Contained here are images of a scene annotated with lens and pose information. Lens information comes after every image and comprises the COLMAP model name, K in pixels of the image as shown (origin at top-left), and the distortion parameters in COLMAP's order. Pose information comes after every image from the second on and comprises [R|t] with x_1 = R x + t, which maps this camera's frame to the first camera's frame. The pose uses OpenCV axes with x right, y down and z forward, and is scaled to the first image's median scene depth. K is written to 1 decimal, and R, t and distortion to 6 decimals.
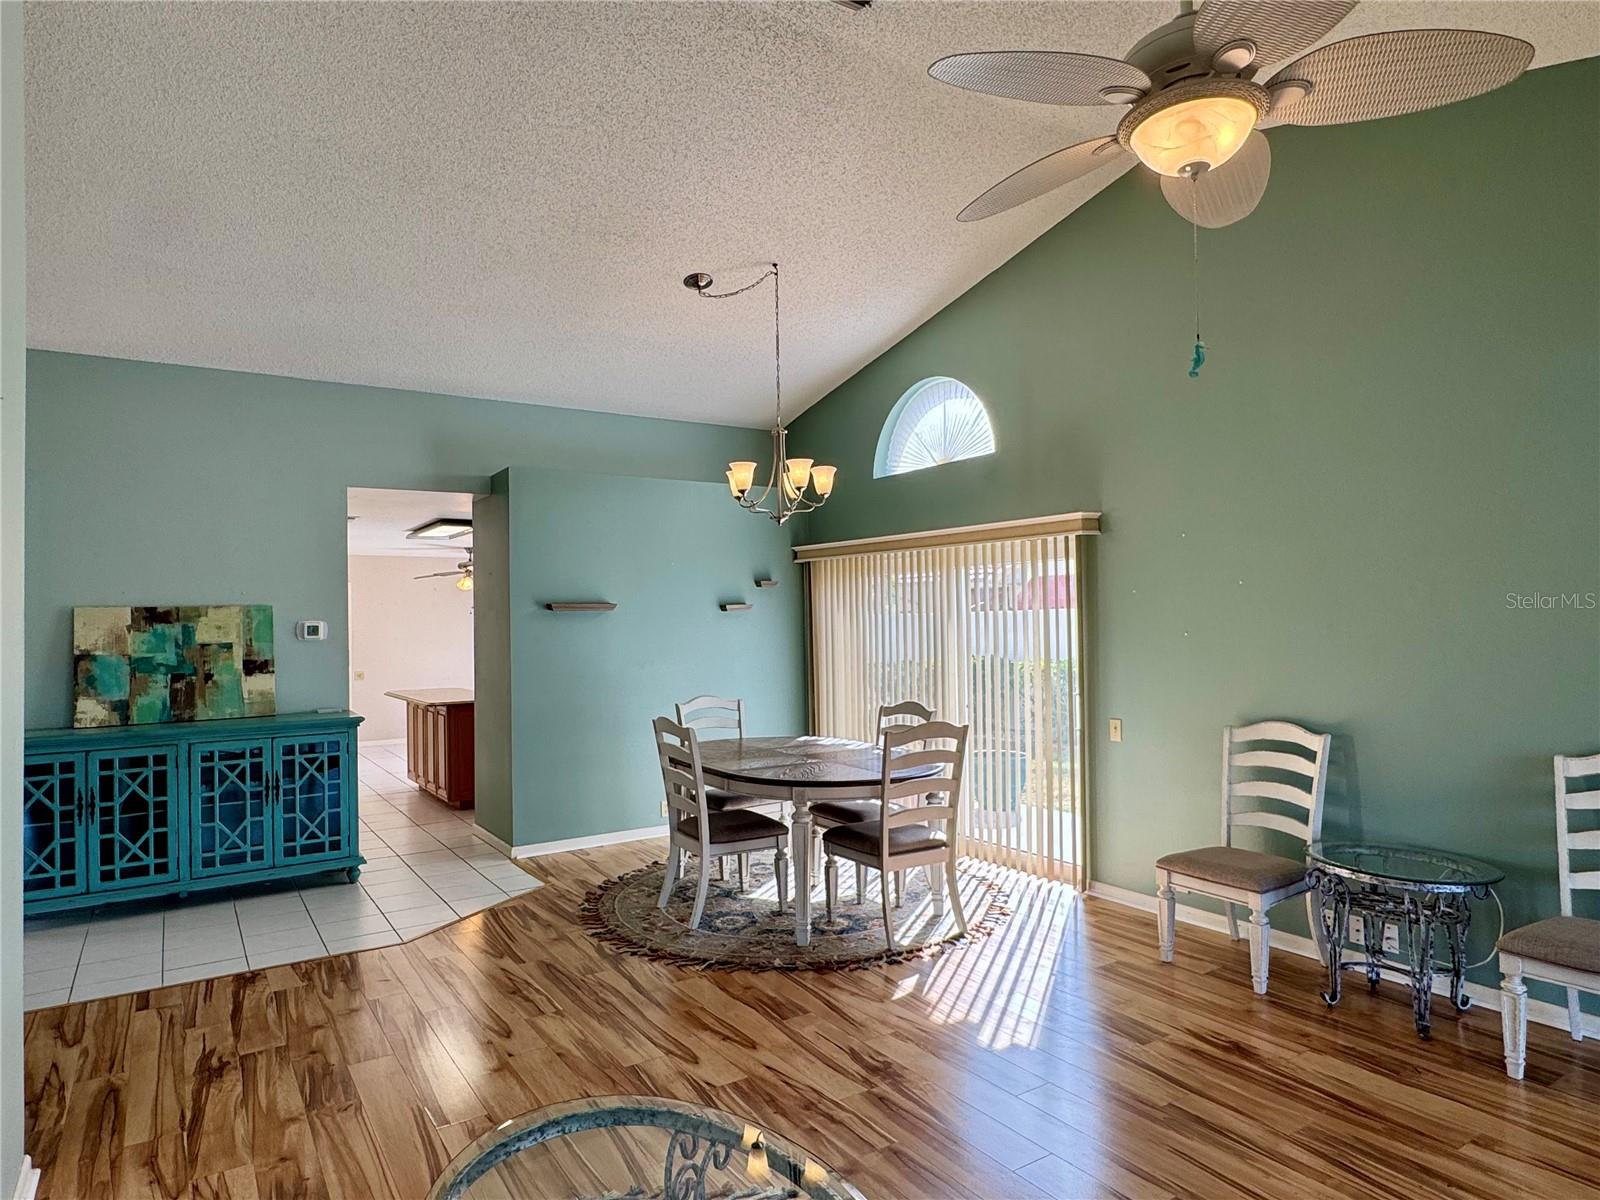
lens RADIAL K [[957.0, 0, 794.1], [0, 957.0, 590.8], [0, 0, 1]] dist [-0.008739, 0.002633]
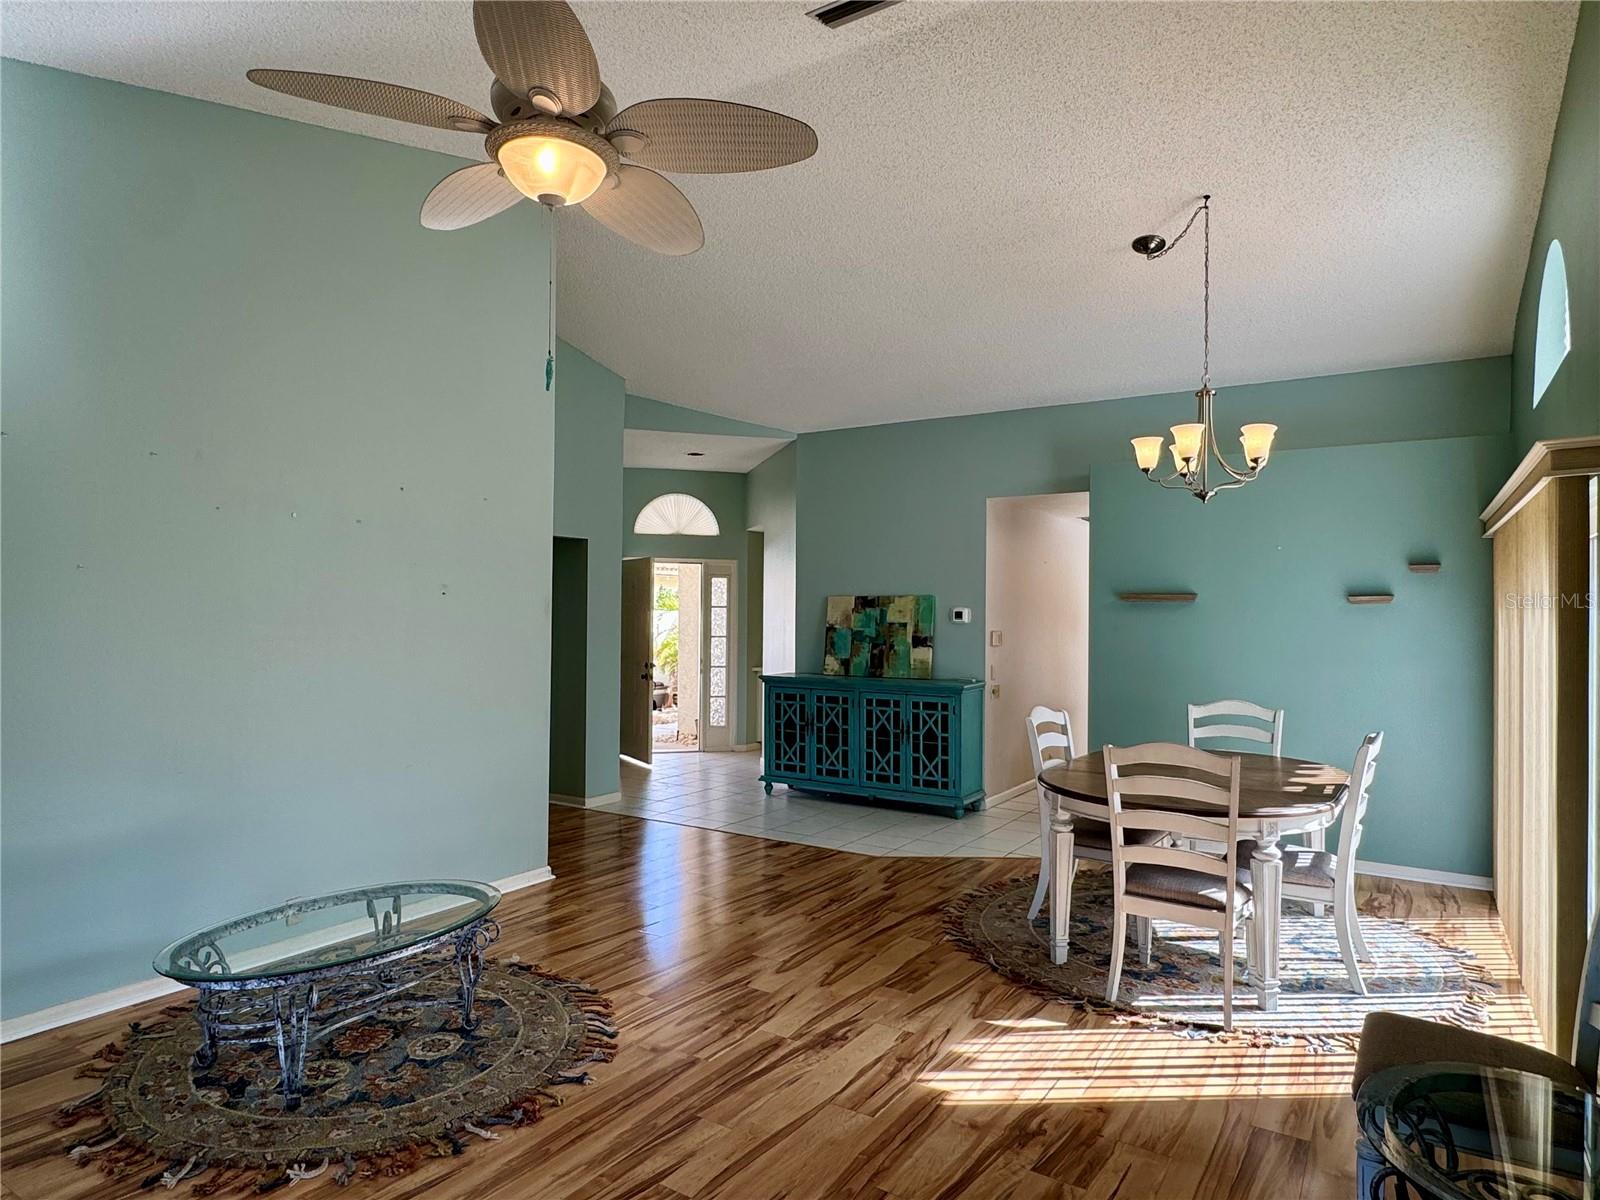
lens RADIAL K [[957.0, 0, 792.4], [0, 957.0, 615.2], [0, 0, 1]] dist [-0.008739, 0.002633]
pose [[0.404026, 0.026507, -0.914363, 0.615504], [0.018861, 0.999126, 0.037298, -0.010536], [0.914553, -0.032315, 0.403173, 0.316905]]
